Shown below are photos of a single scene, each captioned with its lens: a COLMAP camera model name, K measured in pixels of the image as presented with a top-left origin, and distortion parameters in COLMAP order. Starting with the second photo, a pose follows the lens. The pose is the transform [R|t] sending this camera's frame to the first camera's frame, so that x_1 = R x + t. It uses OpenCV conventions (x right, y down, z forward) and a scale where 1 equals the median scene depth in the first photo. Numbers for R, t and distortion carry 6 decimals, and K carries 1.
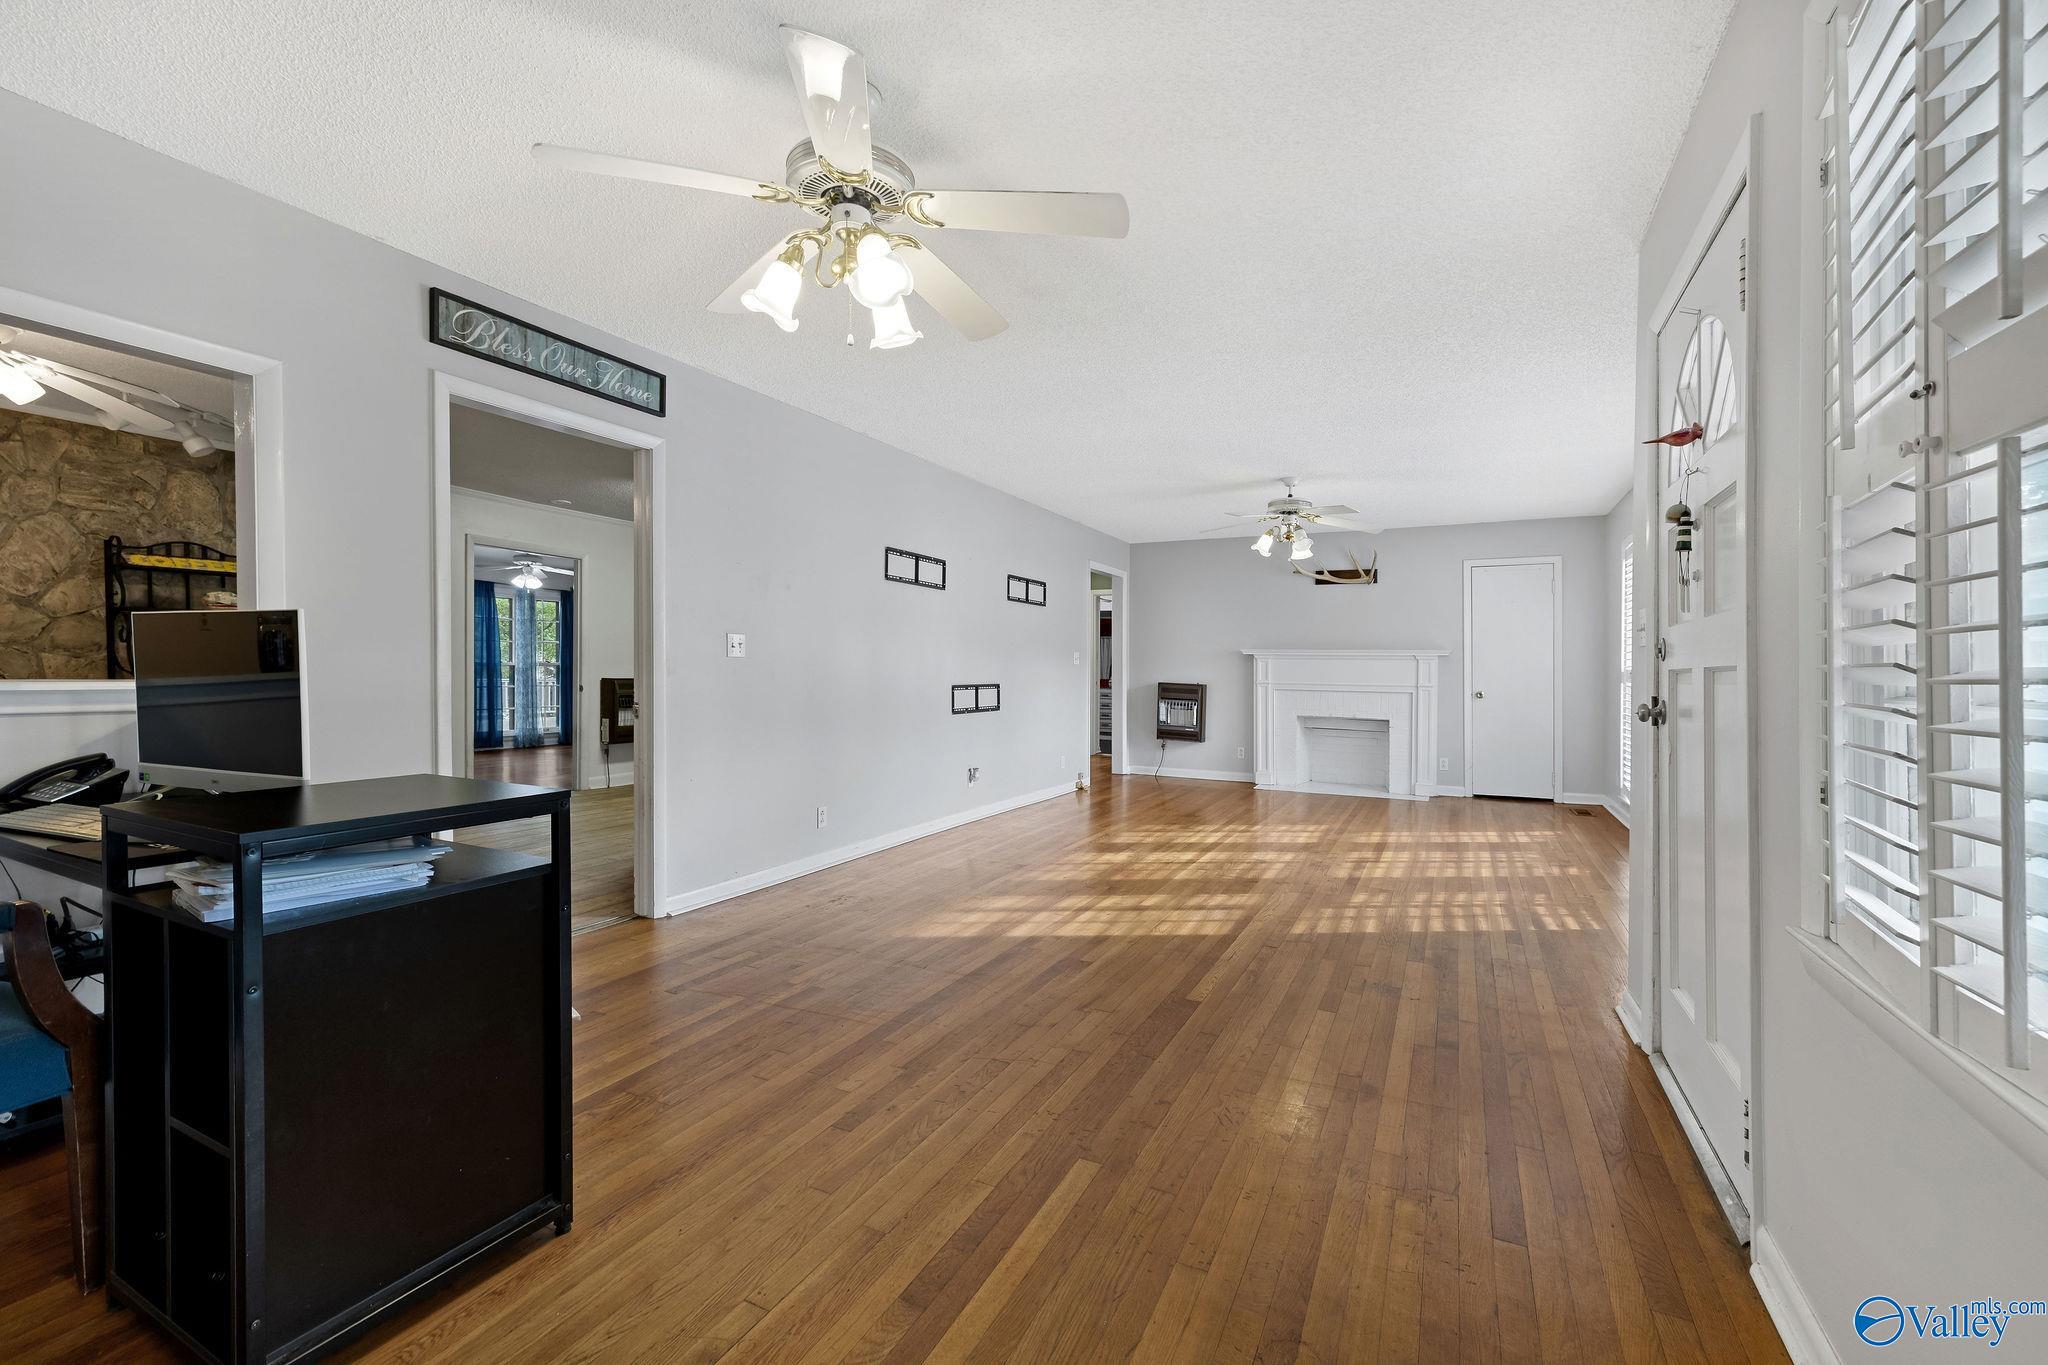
lens RADIAL K [[866.6, 0, 1024.0], [0, 866.6, 682.5], [0, 0, 1]] dist [0.001066, -0.000215]
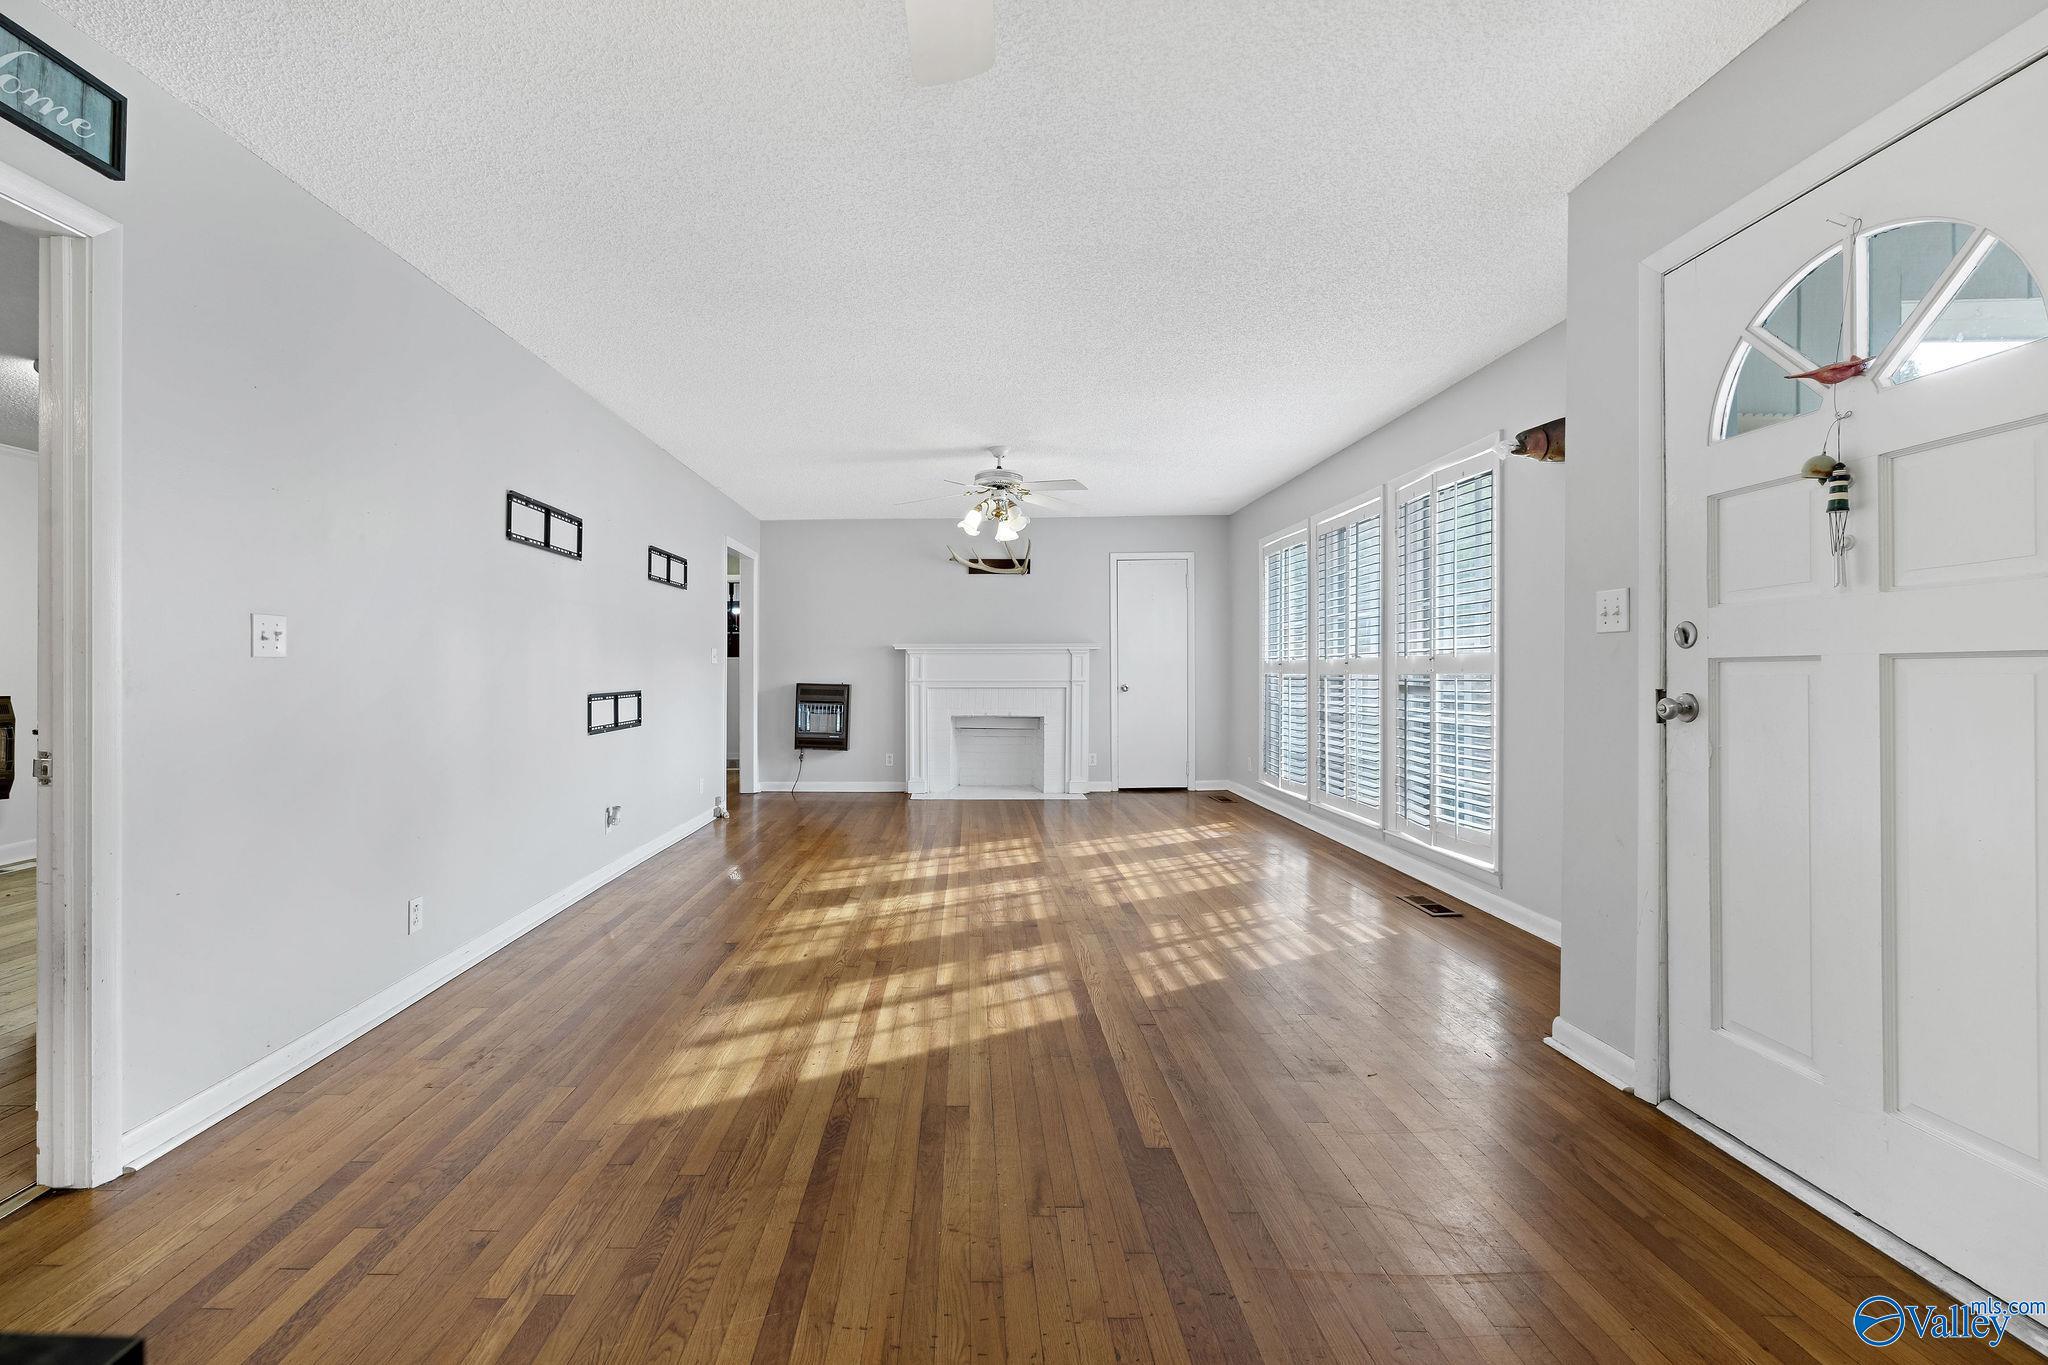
lens RADIAL K [[888.4, 0, 940.8], [0, 888.4, 659.4], [0, 0, 1]] dist [-0.000627, -0.000110]
pose [[0.907365, -0.011960, 0.420174, -0.179842], [0.021950, 0.999580, -0.018947, -0.007830], [-0.419771, 0.026415, 0.907246, 0.301764]]
